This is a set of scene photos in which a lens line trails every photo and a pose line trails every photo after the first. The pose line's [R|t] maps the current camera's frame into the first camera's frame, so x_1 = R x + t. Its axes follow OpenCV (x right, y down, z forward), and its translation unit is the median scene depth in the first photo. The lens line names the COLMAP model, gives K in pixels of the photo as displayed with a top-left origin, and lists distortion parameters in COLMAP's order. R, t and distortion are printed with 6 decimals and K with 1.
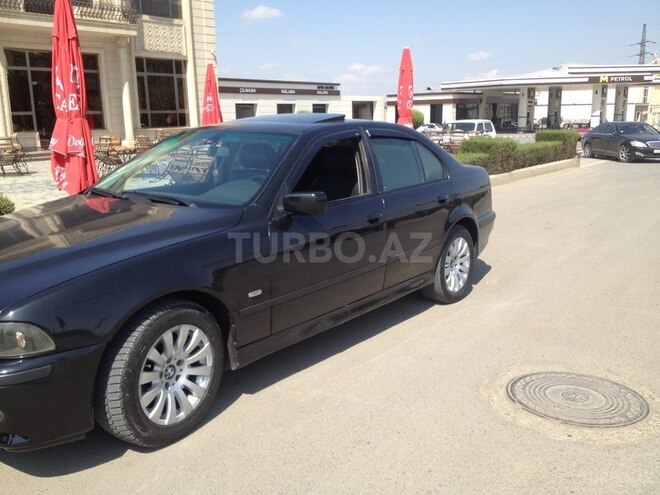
lens RADIAL K [[650.2, 0, 338.7], [0, 650.2, 248.0], [0, 0, 1]] dist [0.126707, -0.298405]
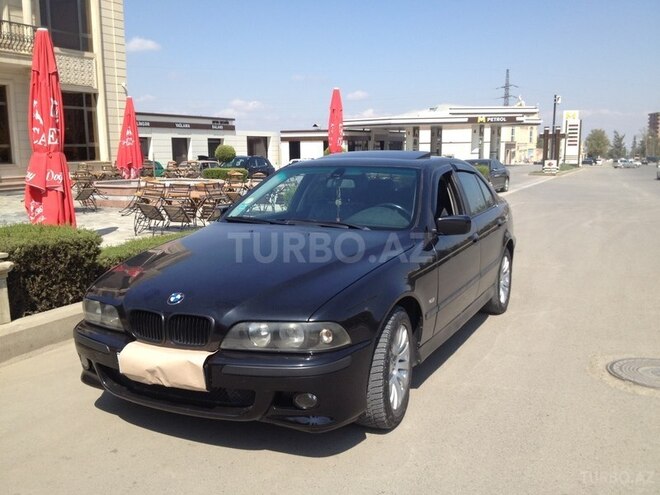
lens RADIAL K [[662.1, 0, 330.0], [0, 662.1, 247.5], [0, 0, 1]] dist [0.118214, -0.273559]
pose [[0.979626, -0.021663, 0.199660, -0.069055], [0.032550, 0.998147, -0.051408, 0.003682], [-0.198177, 0.056859, 0.978516, -0.020423]]
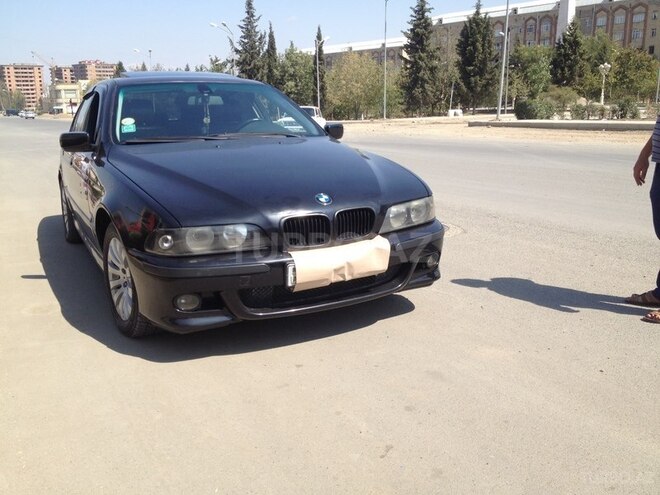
lens RADIAL K [[654.8, 0, 345.2], [0, 654.8, 248.4], [0, 0, 1]] dist [0.141206, -0.260118]
pose [[0.369831, -0.197451, 0.907875, -0.187644], [0.196676, 0.971650, 0.131204, -0.000561], [-0.908044, 0.130035, 0.398181, 0.057471]]
